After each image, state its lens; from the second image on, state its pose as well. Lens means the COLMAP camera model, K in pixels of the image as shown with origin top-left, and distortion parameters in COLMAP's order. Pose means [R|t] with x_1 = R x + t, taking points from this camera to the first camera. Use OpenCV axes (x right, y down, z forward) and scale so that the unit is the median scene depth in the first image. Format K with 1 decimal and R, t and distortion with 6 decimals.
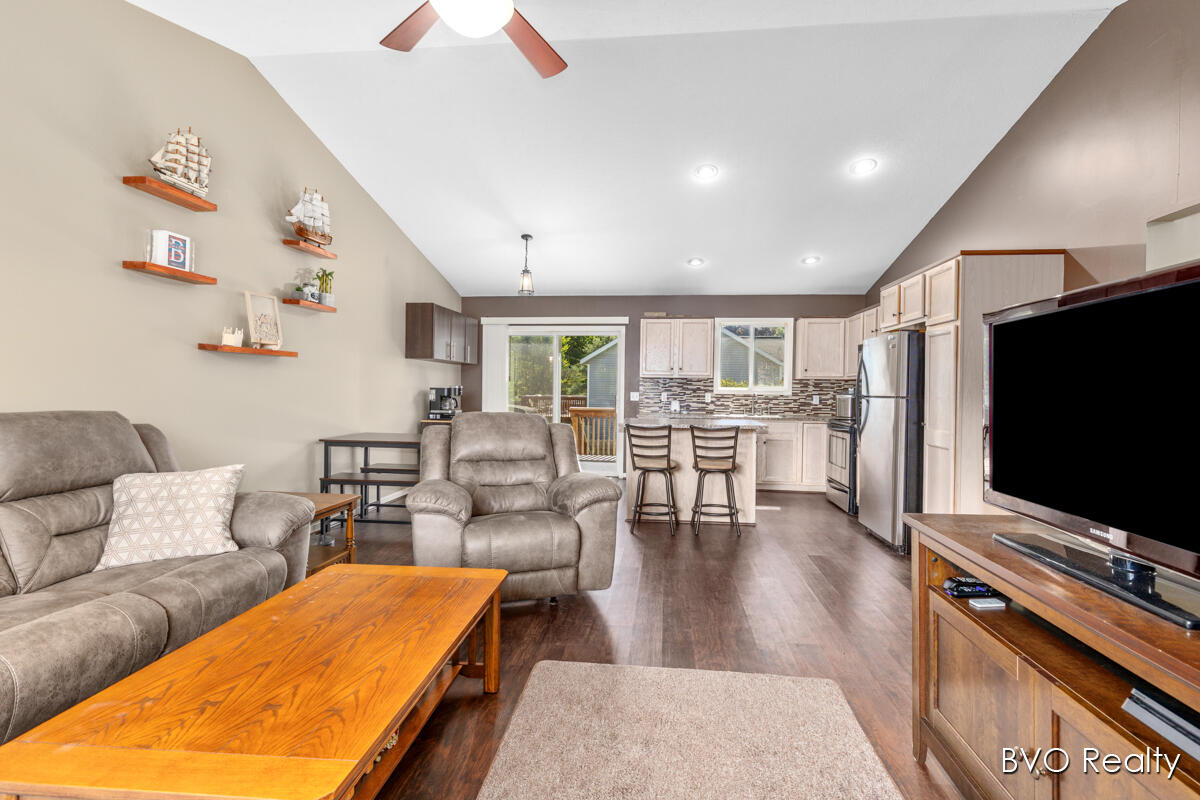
lens RADIAL K [[555.6, 0, 597.2], [0, 555.6, 396.6], [0, 0, 1]] dist [0.004669, -0.000223]
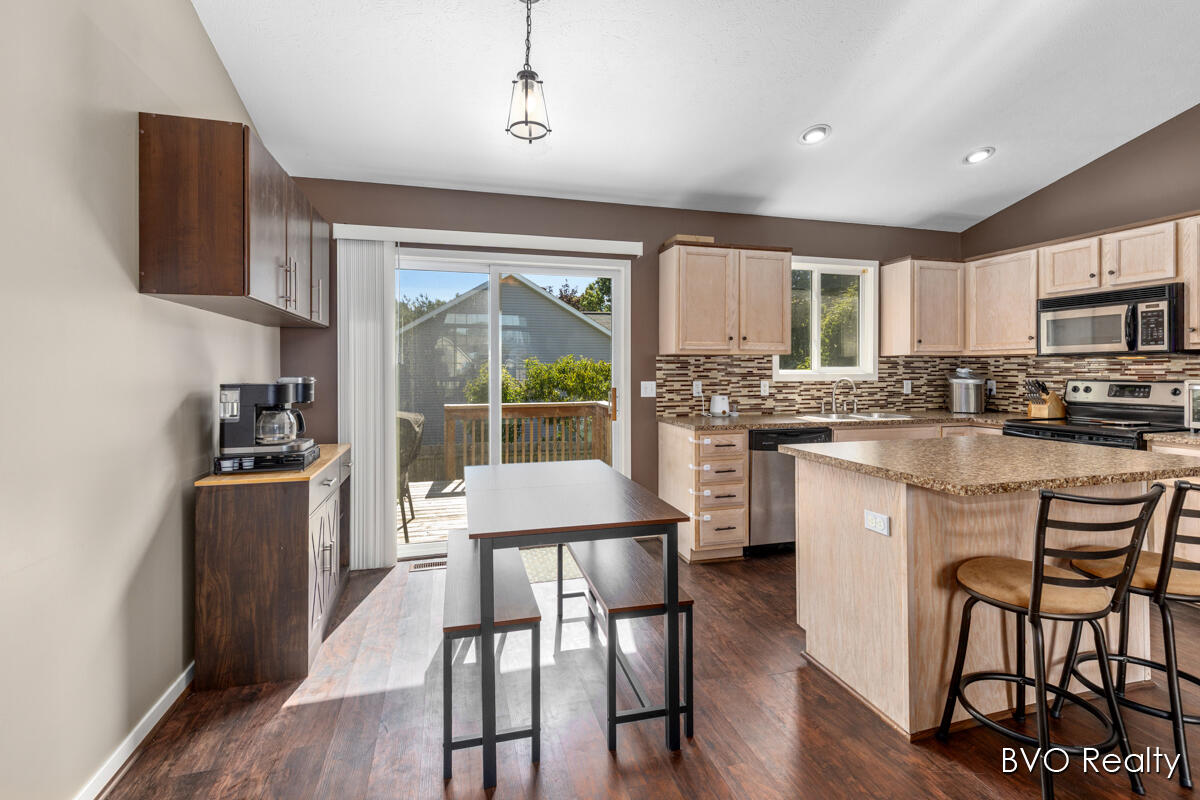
lens RADIAL K [[555.6, 0, 598.5], [0, 555.6, 373.6], [0, 0, 1]] dist [0.004669, -0.000223]
pose [[0.920619, -0.018162, 0.390040, -0.197669], [0.021456, 0.999761, -0.004090, -0.015084], [-0.389873, 0.012134, 0.920789, 0.526661]]
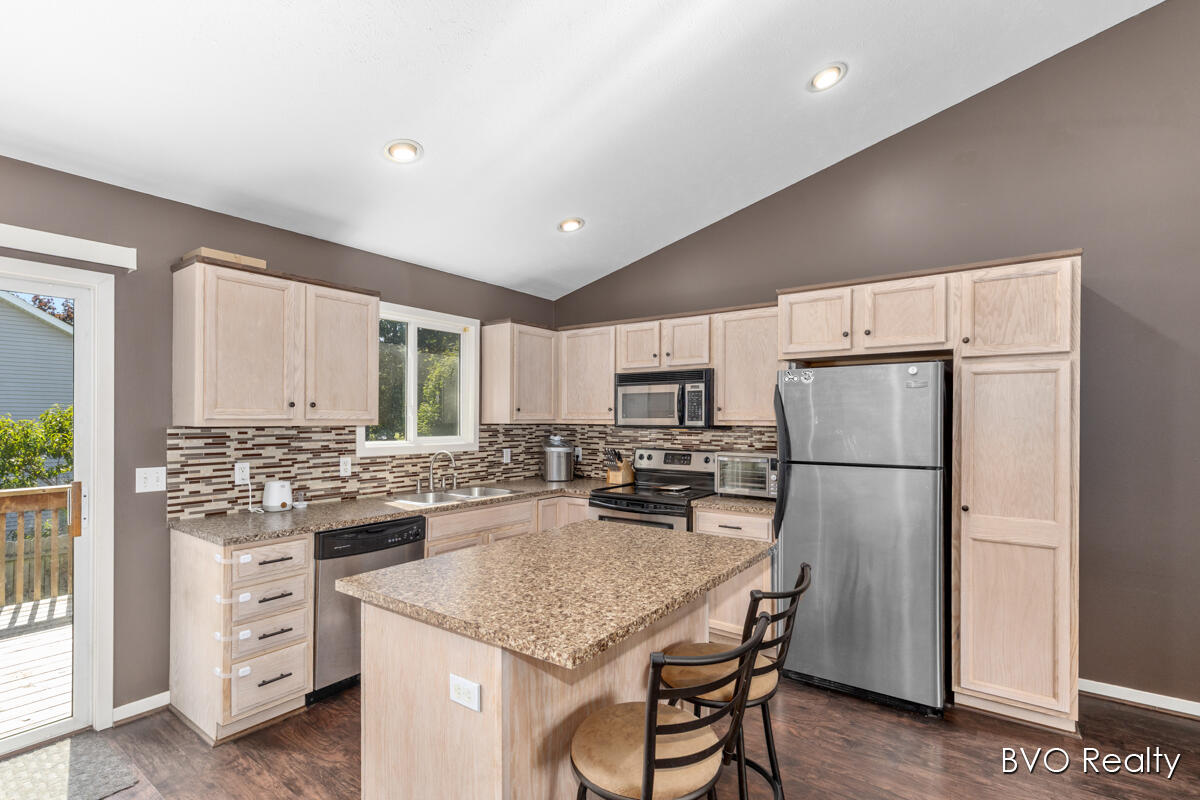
lens RADIAL K [[555.6, 0, 581.2], [0, 555.6, 419.5], [0, 0, 1]] dist [0.004669, -0.000223]
pose [[0.508615, -0.014964, 0.860864, -0.100856], [0.014966, 0.999852, 0.008538, -0.038756], [-0.860864, 0.008541, 0.508763, 0.599425]]
